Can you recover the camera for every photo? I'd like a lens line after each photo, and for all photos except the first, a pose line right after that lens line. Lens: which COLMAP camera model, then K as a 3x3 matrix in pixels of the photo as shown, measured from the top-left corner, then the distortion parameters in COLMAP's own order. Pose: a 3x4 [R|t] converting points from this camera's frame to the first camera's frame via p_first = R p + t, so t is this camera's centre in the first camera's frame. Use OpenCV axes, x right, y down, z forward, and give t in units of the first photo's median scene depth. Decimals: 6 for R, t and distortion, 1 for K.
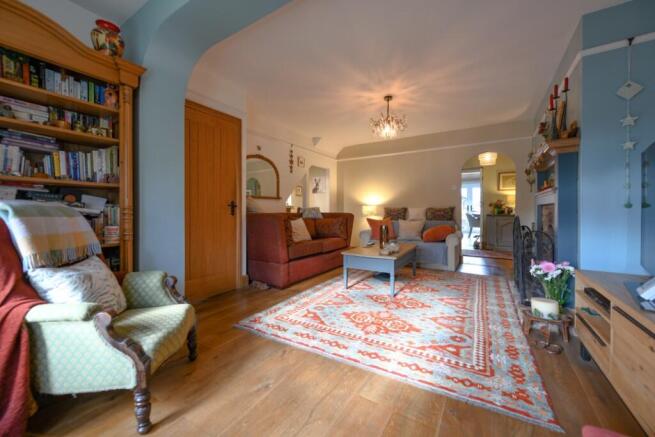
lens RADIAL K [[256.9, 0, 329.0], [0, 256.9, 210.7], [0, 0, 1]] dist [-0.000277, -0.000158]
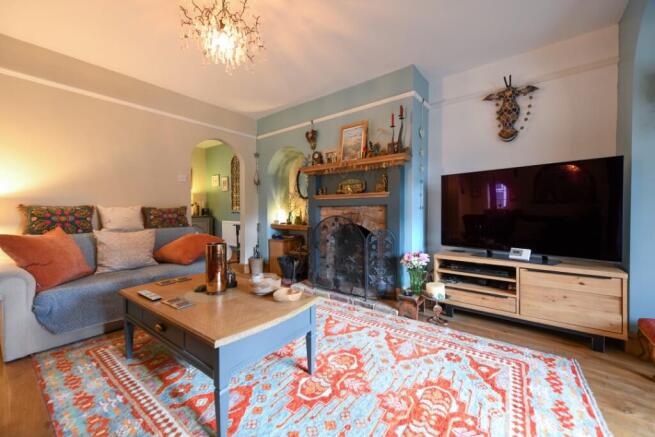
lens RADIAL K [[256.9, 0, 329.0], [0, 256.9, 210.7], [0, 0, 1]] dist [-0.000277, -0.000158]
pose [[0.097607, 0.004432, 0.995215, -0.407094], [0.000715, 0.999990, -0.004523, -0.001222], [-0.995225, 0.001153, 0.097603, 1.291746]]
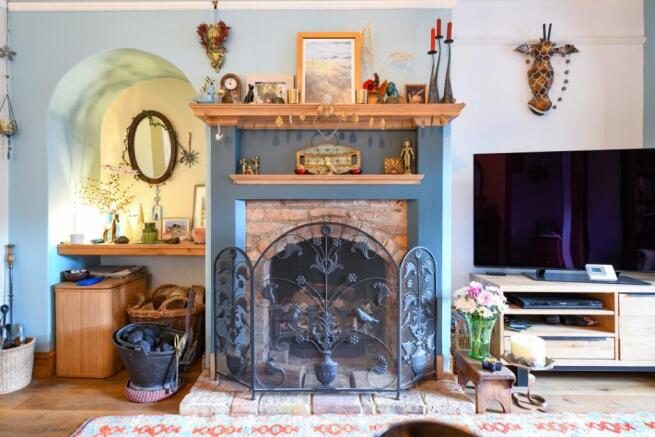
lens RADIAL K [[357.0, 0, 327.5], [0, 357.0, 205.6], [0, 0, 1]] dist [0.001348, 0.000026]
pose [[-0.528082, 0.013003, 0.849094, 0.267902], [-0.001474, 0.999867, -0.016229, -0.004518], [-0.849192, -0.009822, -0.527993, 1.854094]]
